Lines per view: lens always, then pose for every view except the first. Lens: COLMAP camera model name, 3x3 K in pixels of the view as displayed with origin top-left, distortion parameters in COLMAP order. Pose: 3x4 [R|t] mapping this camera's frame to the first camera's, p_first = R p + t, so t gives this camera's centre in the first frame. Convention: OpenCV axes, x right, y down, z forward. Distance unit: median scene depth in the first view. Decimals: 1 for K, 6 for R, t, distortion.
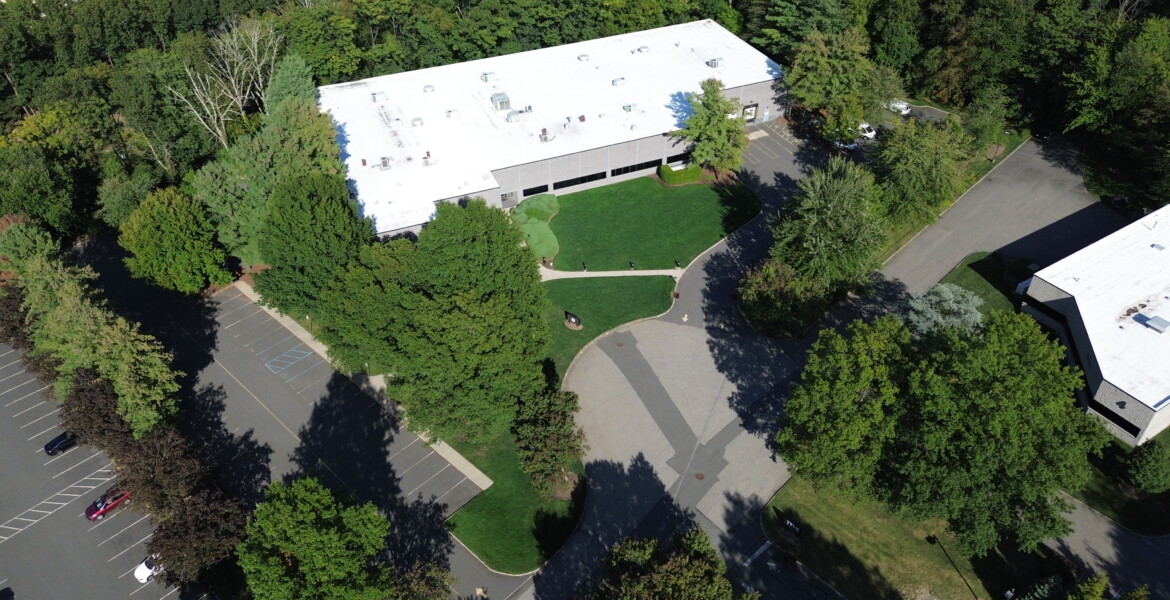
lens RADIAL K [[830.0, 0, 589.2], [0, 830.0, 299.6], [0, 0, 1]] dist [0.064966, -0.063997]
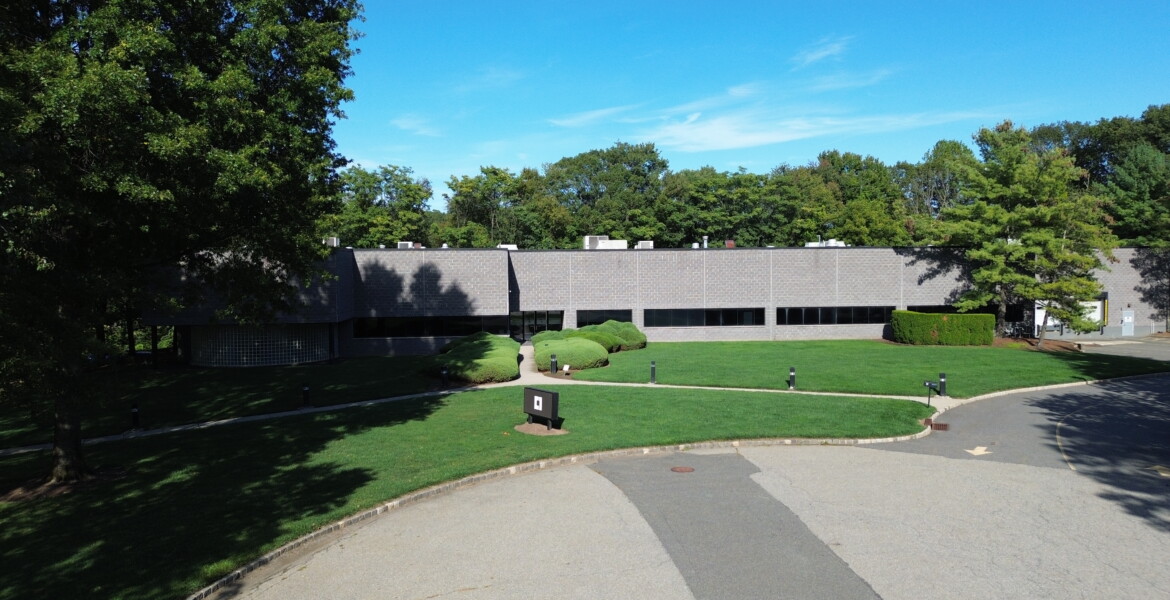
lens RADIAL K [[830.0, 0, 582.7], [0, 830.0, 299.3], [0, 0, 1]] dist [0.064966, -0.063997]
pose [[0.955660, 0.018411, -0.293896, 0.056433], [-0.189867, 0.801406, -0.567185, 0.116479], [0.225088, 0.597837, 0.769367, 0.584098]]
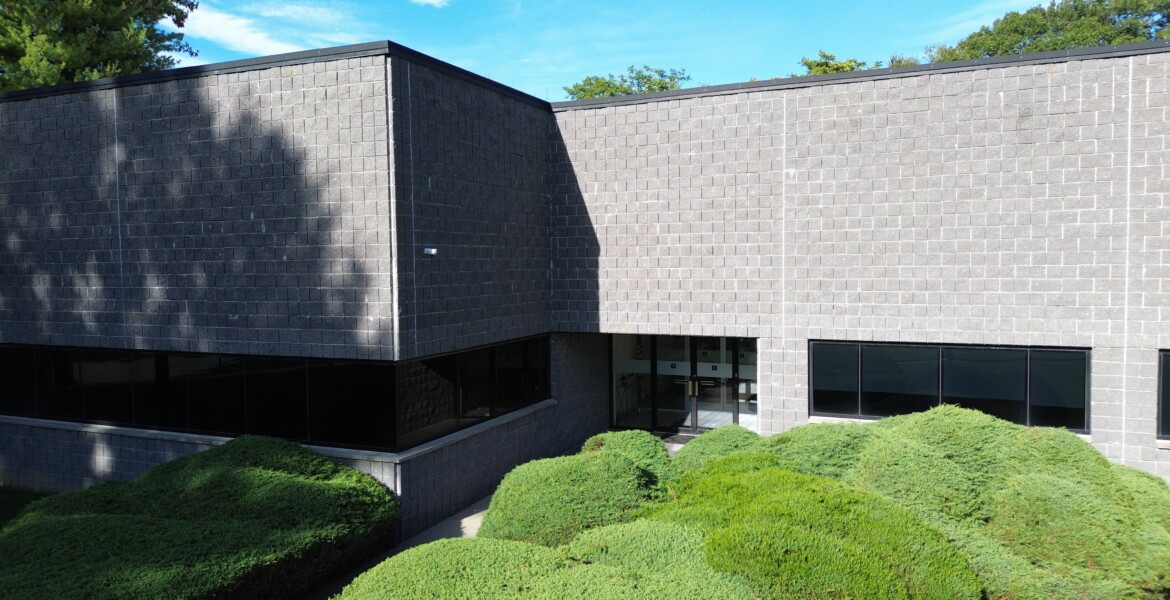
lens RADIAL K [[830.0, 0, 587.2], [0, 830.0, 304.9], [0, 0, 1]] dist [0.064966, -0.063997]
pose [[0.691950, 0.045723, -0.720496, -0.018145], [-0.452964, 0.804612, -0.383957, -0.073178], [0.562164, 0.592038, 0.577462, 0.839392]]
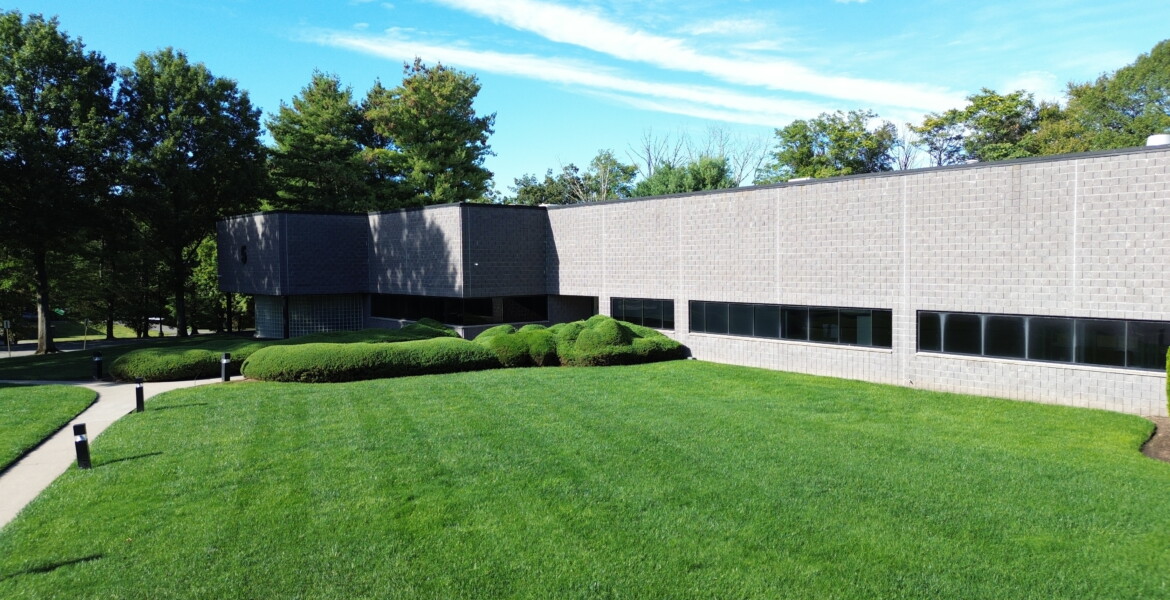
lens RADIAL K [[830.0, 0, 590.0], [0, 830.0, 305.2], [0, 0, 1]] dist [0.064966, -0.063997]
pose [[0.291659, 0.063751, -0.954396, 0.184402], [-0.597422, 0.791368, -0.129708, -0.079616], [0.747009, 0.608007, 0.268895, 0.839278]]
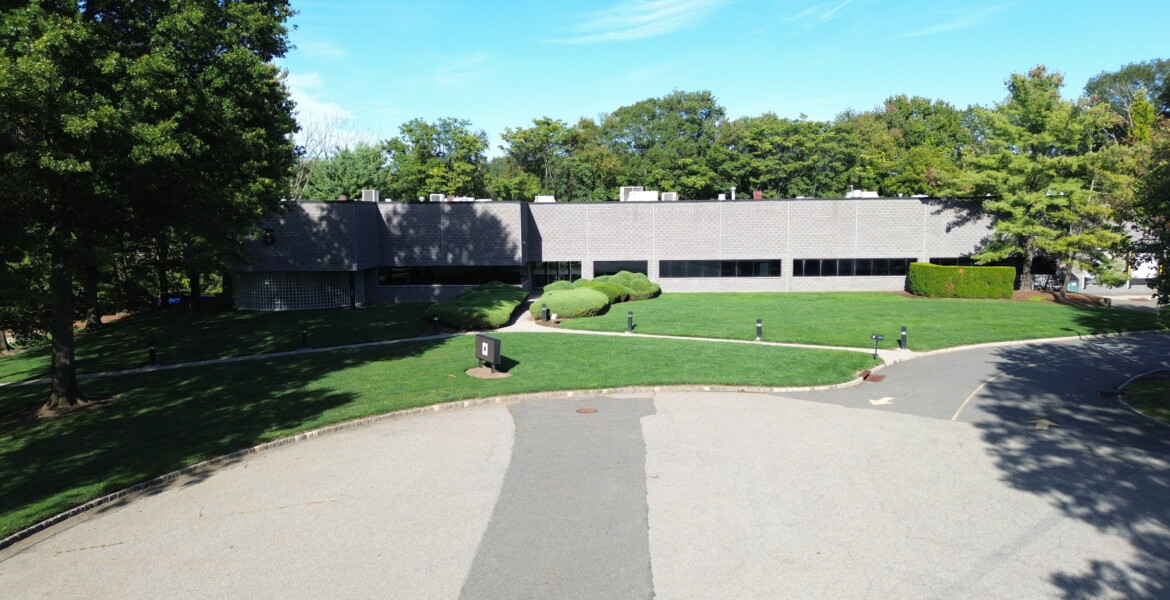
lens RADIAL K [[830.0, 0, 584.3], [0, 830.0, 301.8], [0, 0, 1]] dist [0.064966, -0.063997]
pose [[0.915308, 0.049190, -0.399740, 0.101268], [-0.257496, 0.834641, -0.486898, 0.114032], [0.309689, 0.548593, 0.776620, 0.582459]]
